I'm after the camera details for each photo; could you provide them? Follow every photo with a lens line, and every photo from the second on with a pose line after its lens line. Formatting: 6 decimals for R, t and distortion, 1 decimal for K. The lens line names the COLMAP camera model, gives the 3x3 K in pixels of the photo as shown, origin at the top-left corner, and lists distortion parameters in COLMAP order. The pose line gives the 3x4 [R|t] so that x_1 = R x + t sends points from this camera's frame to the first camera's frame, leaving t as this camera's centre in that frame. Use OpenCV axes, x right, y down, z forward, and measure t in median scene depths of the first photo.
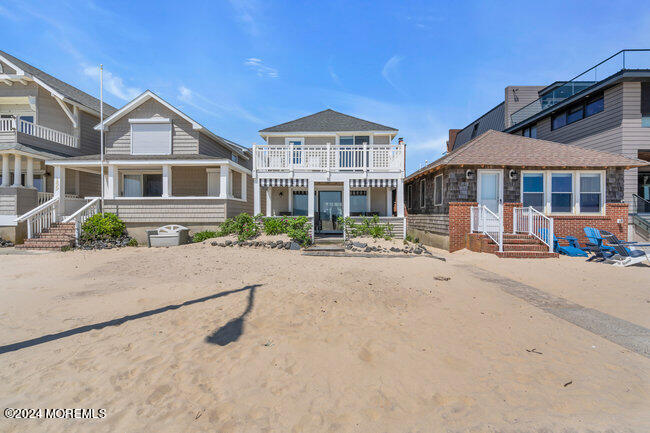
lens RADIAL K [[289.7, 0, 320.0], [0, 289.7, 215.7], [0, 0, 1]] dist [-0.009352, 0.000430]
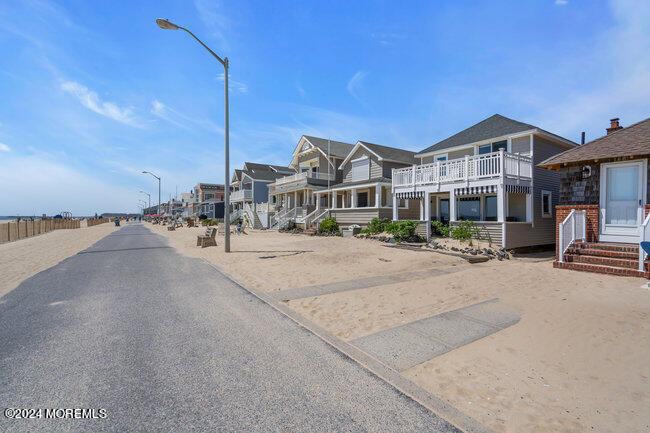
lens RADIAL K [[289.7, 0, 320.0], [0, 289.7, 215.7], [0, 0, 1]] dist [-0.009352, 0.000430]
pose [[0.560135, -0.001239, -0.828401, 0.724035], [-0.022065, 0.999622, -0.016415, 0.011862], [0.828108, 0.027473, 0.559896, -0.081874]]
